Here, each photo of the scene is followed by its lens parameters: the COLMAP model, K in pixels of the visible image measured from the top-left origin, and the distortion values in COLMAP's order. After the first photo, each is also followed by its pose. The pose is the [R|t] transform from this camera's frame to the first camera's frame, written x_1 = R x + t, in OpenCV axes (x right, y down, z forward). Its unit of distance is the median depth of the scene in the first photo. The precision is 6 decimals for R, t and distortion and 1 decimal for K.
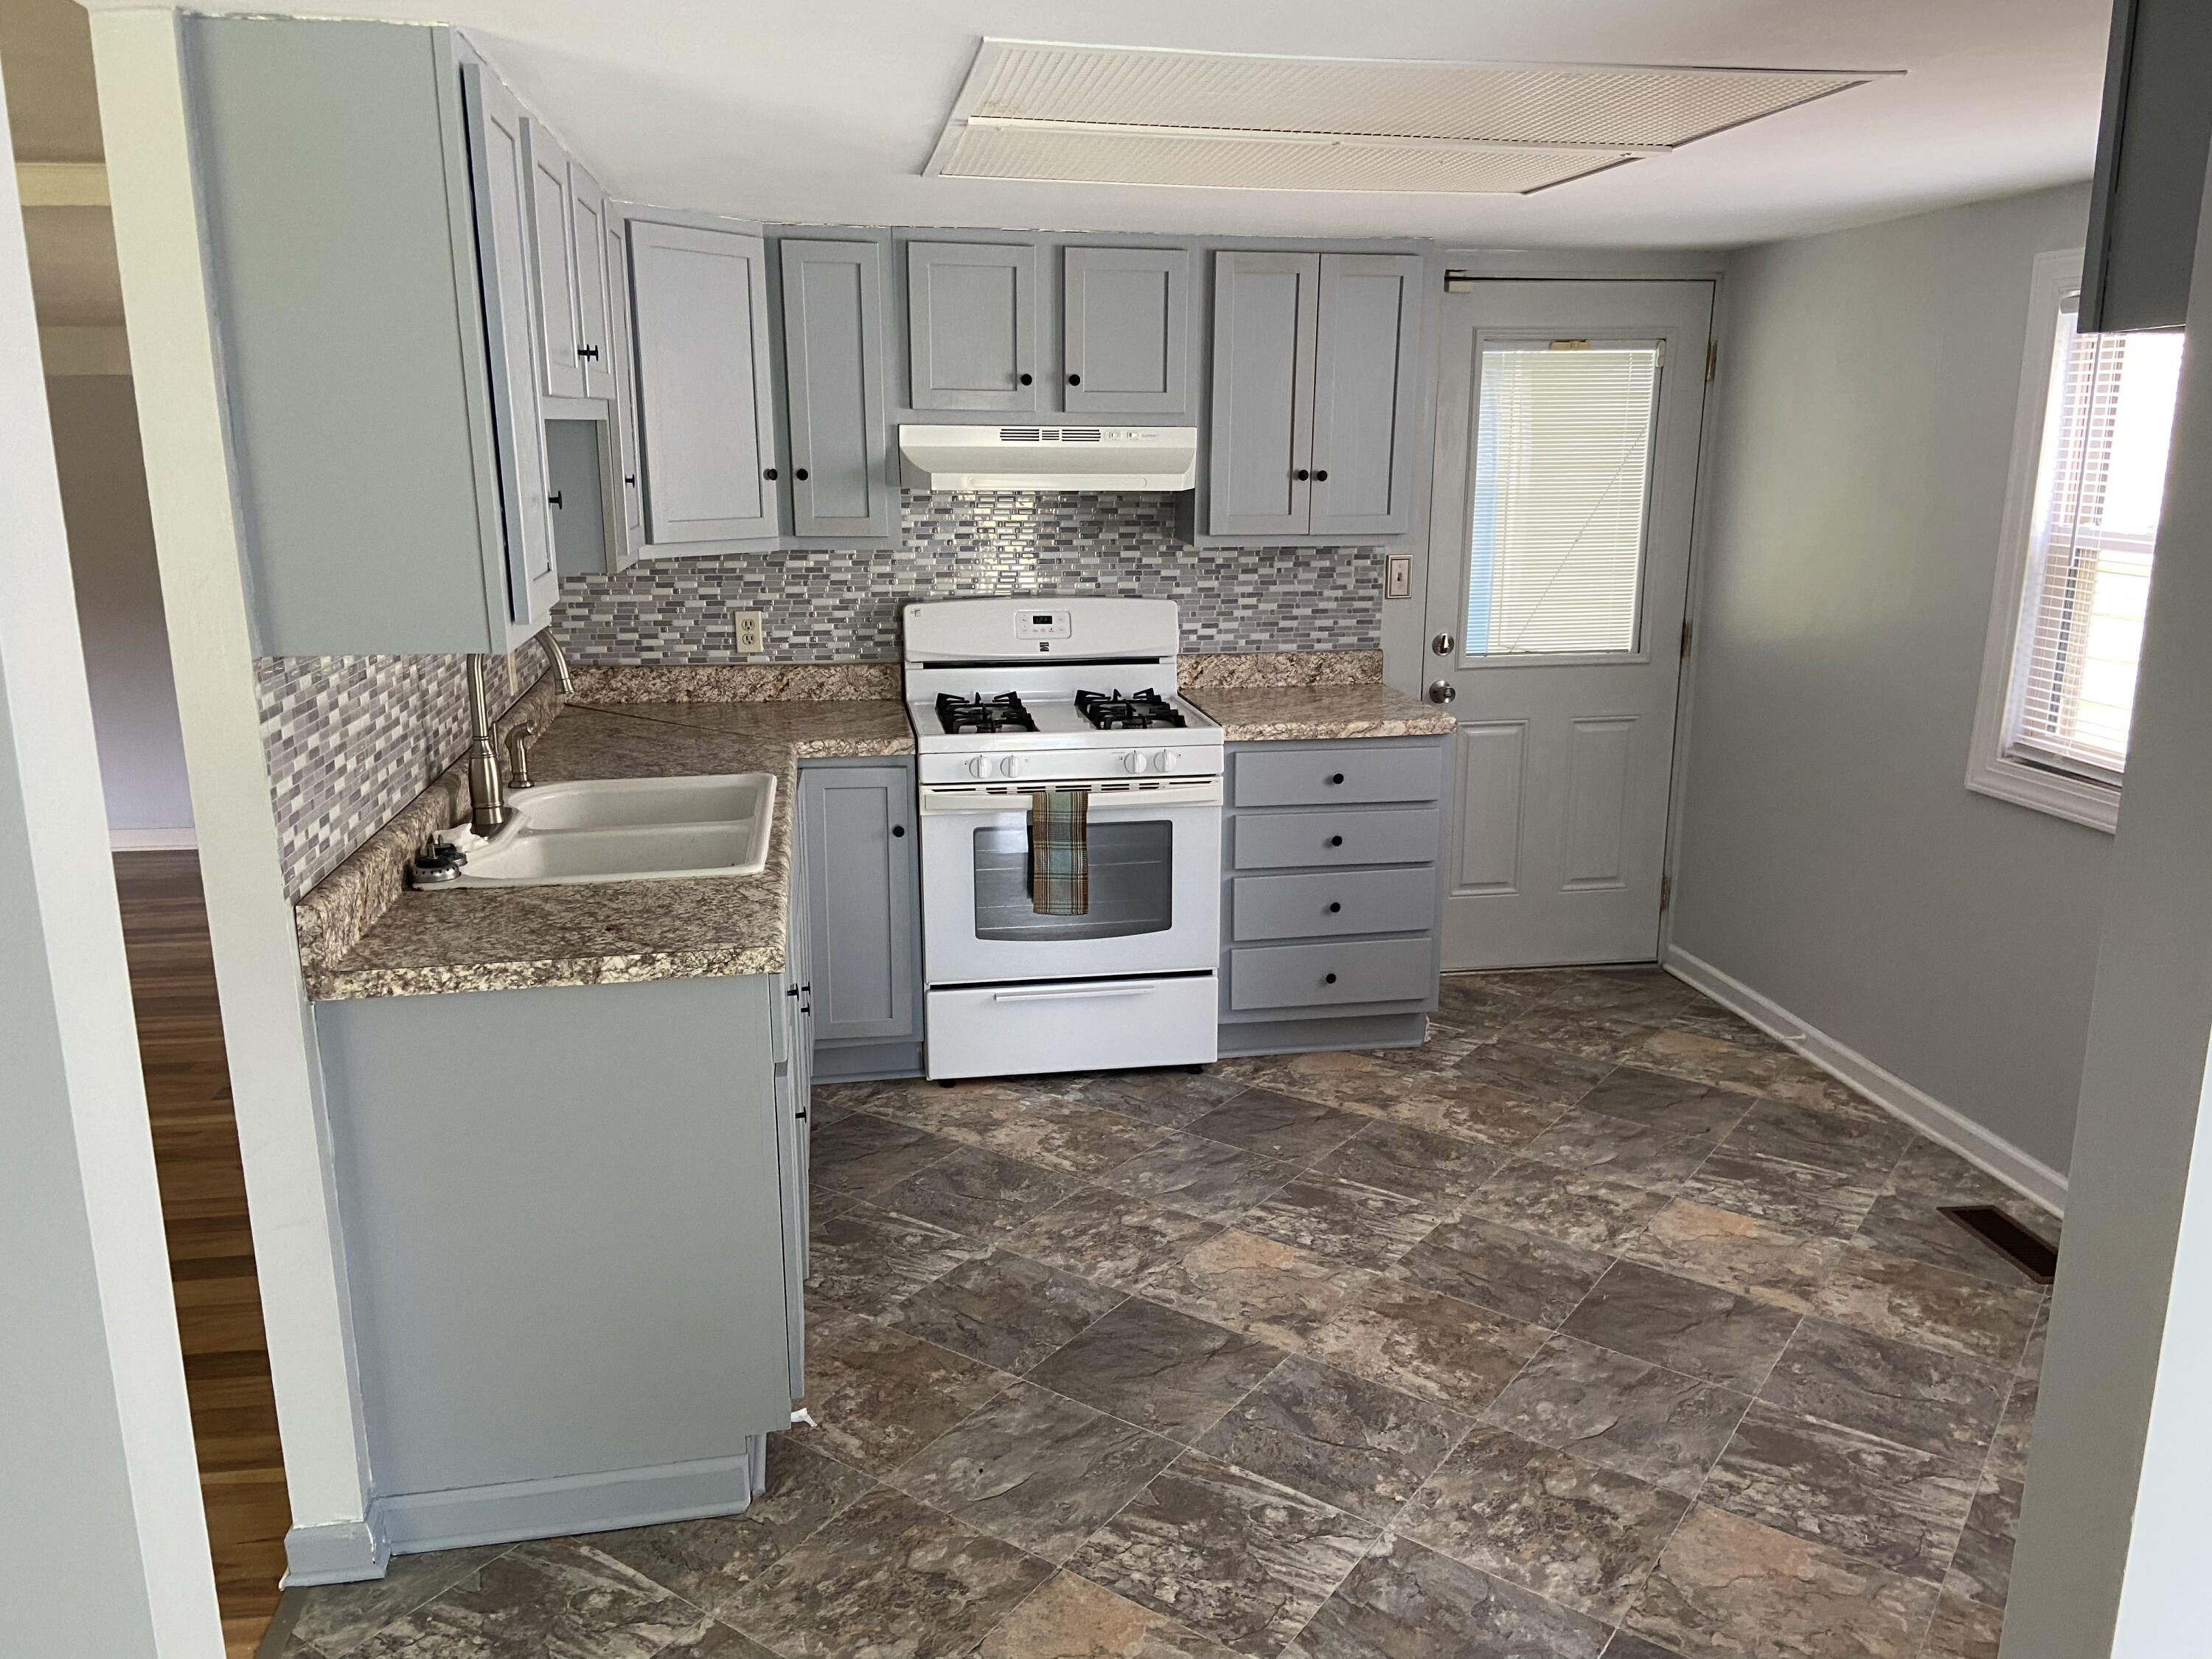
lens RADIAL K [[1684.6, 0, 1124.2], [0, 1684.6, 835.2], [0, 0, 1]] dist [0.124036, -0.182666]
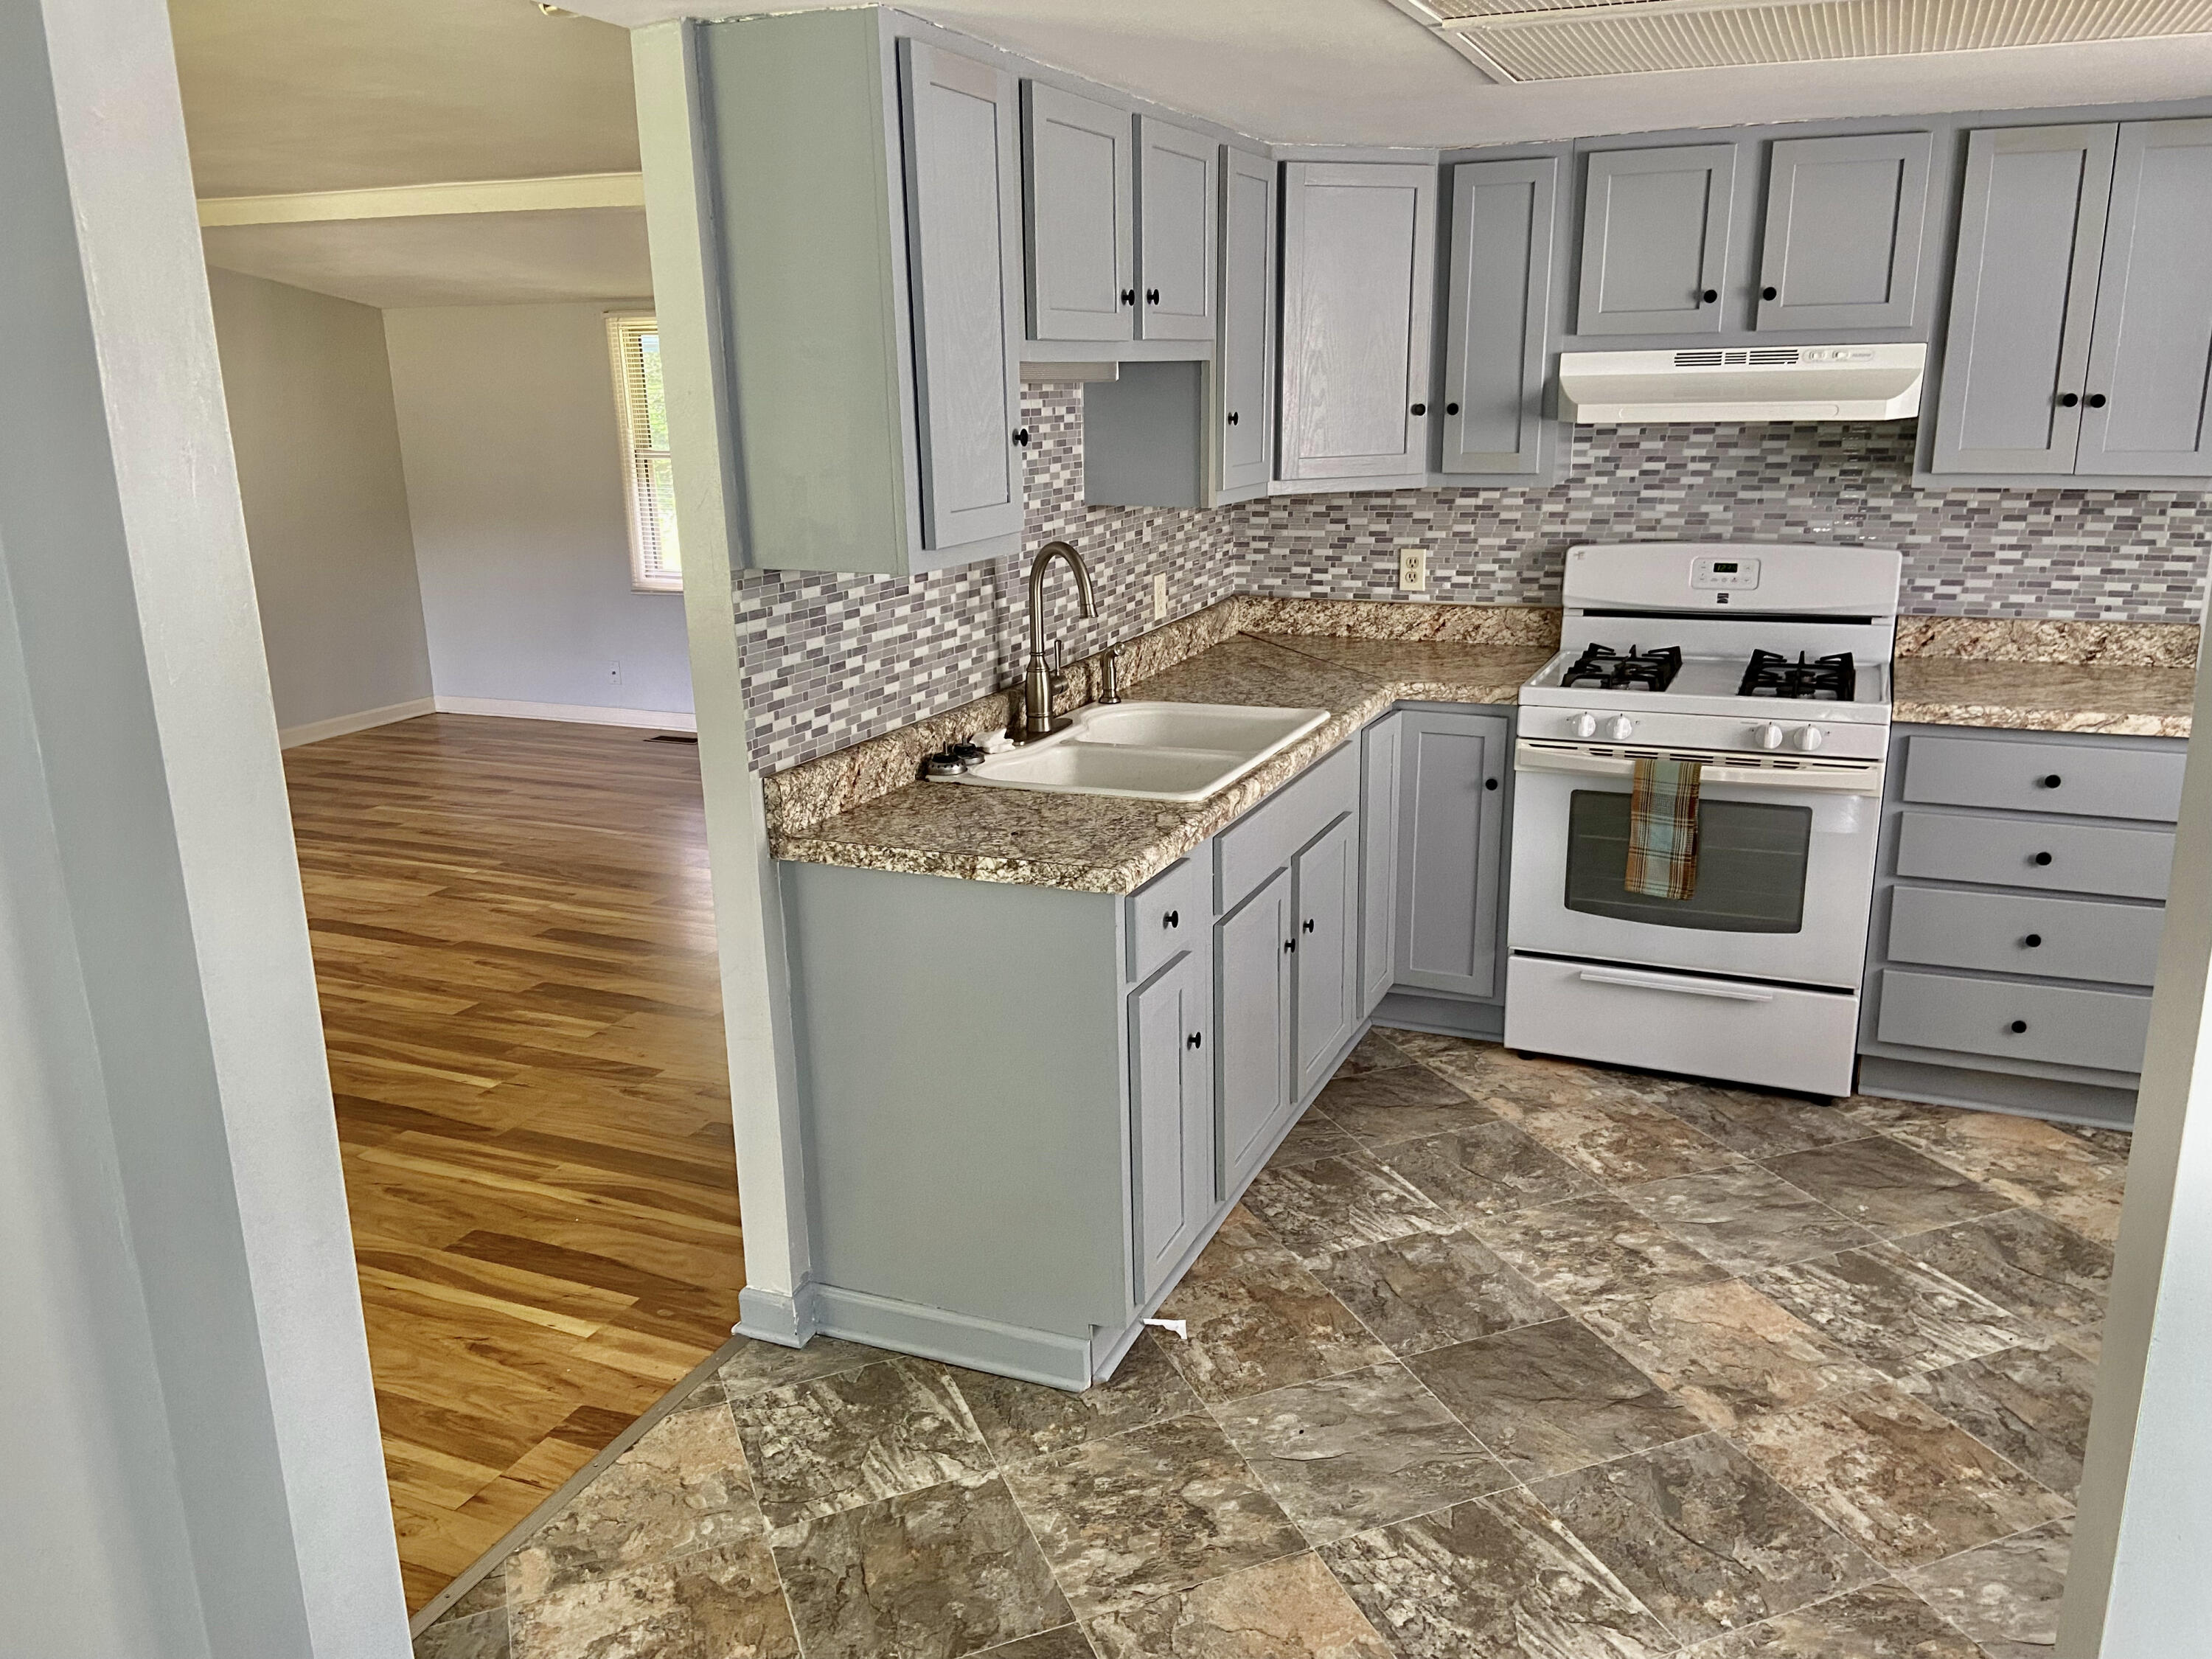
lens RADIAL K [[1684.6, 0, 1124.2], [0, 1684.6, 835.2], [0, 0, 1]] dist [0.124036, -0.182666]
pose [[0.828885, 0.129863, -0.544138, 0.218735], [-0.110408, 0.991526, 0.068451, -0.016248], [0.548416, 0.003339, 0.836199, 0.083483]]
